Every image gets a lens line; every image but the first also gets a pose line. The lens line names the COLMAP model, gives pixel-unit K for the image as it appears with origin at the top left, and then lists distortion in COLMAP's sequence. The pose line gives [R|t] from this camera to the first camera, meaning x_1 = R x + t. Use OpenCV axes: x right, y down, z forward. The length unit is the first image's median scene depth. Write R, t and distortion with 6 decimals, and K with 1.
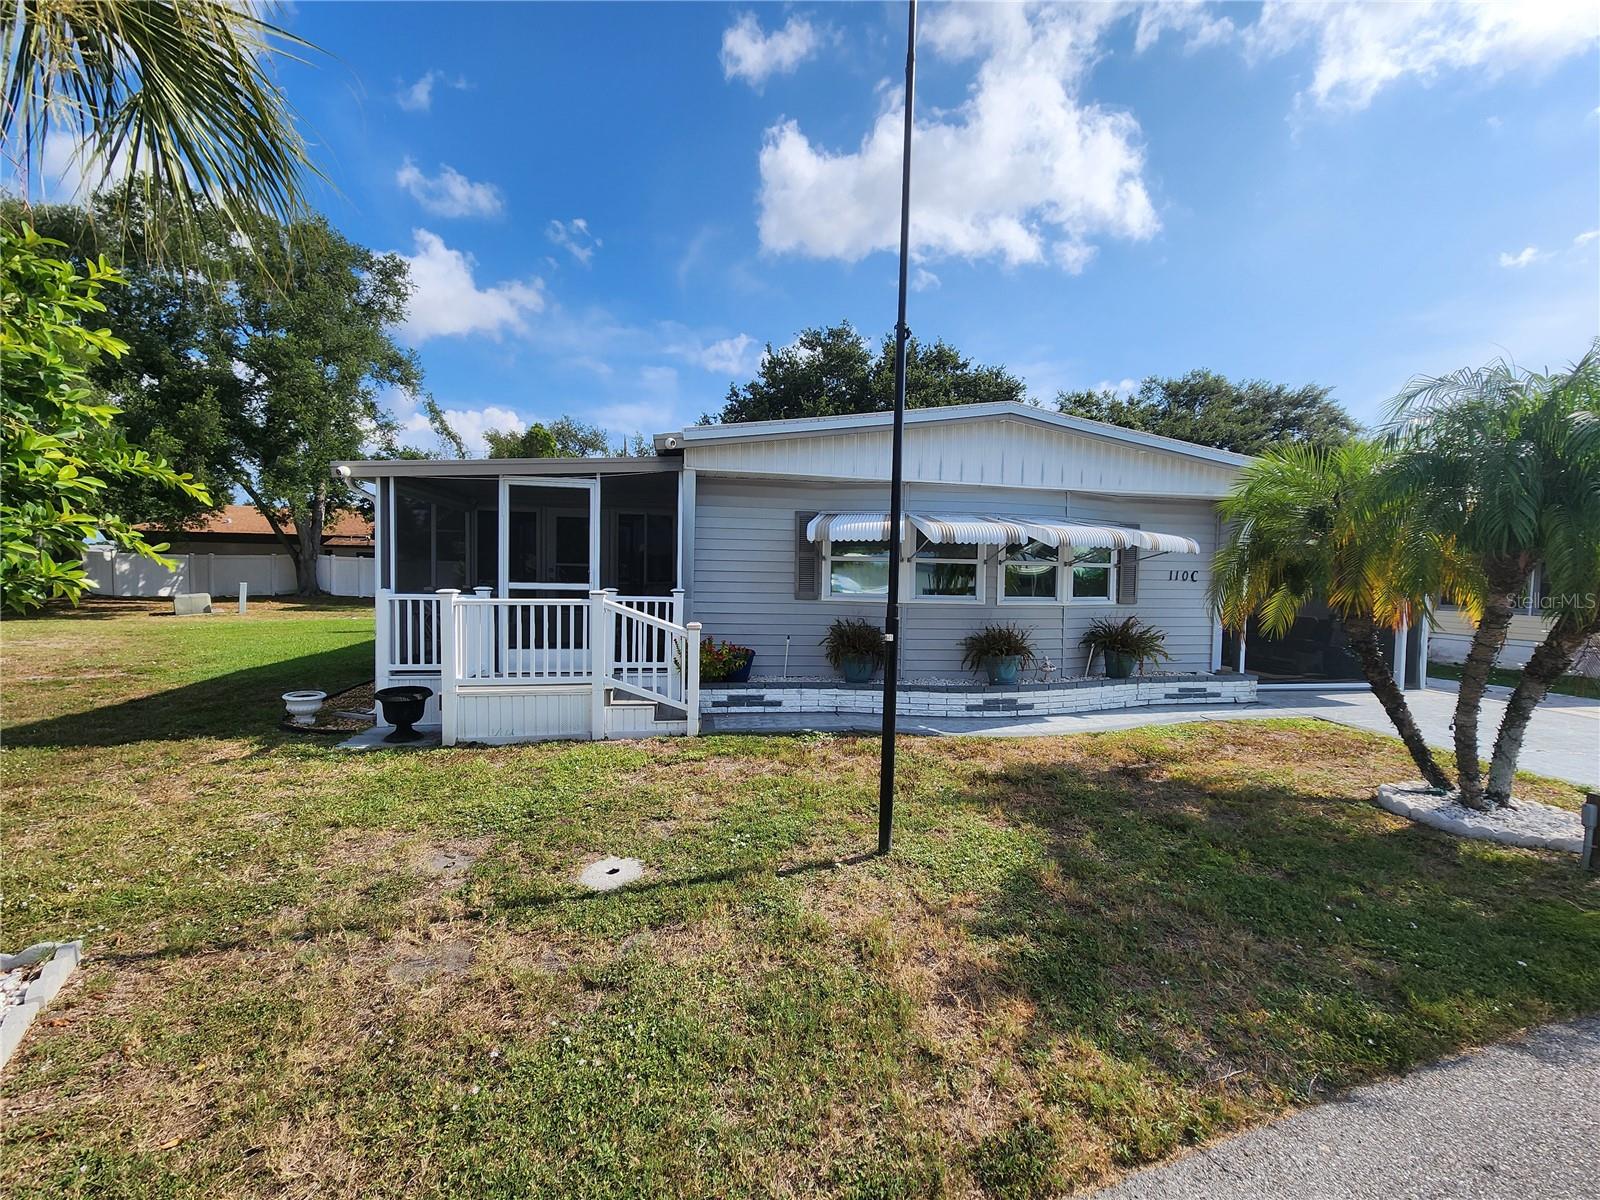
lens RADIAL K [[649.9, 0, 802.8], [0, 649.9, 597.5], [0, 0, 1]] dist [0.000062, -0.000814]
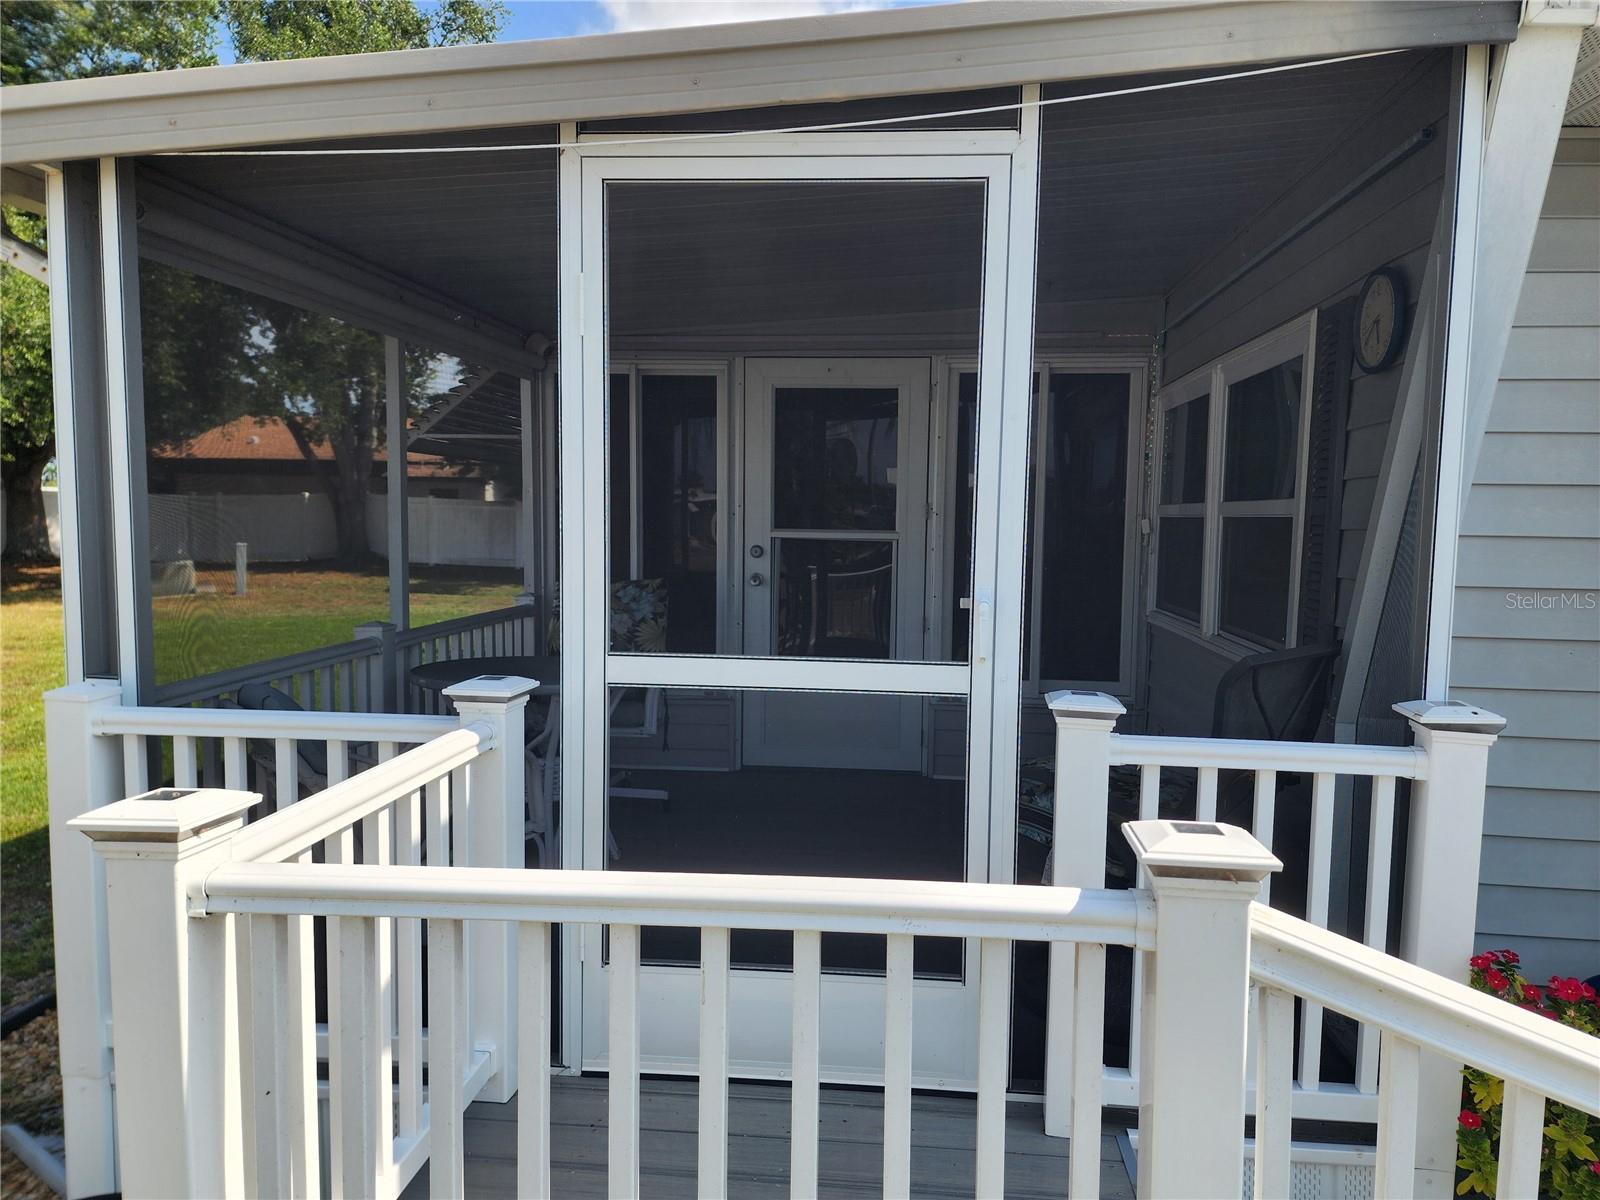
lens RADIAL K [[1084.6, 0, 800.0], [0, 1084.6, 600.0], [0, 0, 1]] dist [0.001631, 0.000317]
pose [[0.957261, 0.021957, -0.288391, -0.123973], [-0.010284, 0.999068, 0.041930, -0.024169], [0.289043, -0.037172, 0.956594, 0.291575]]
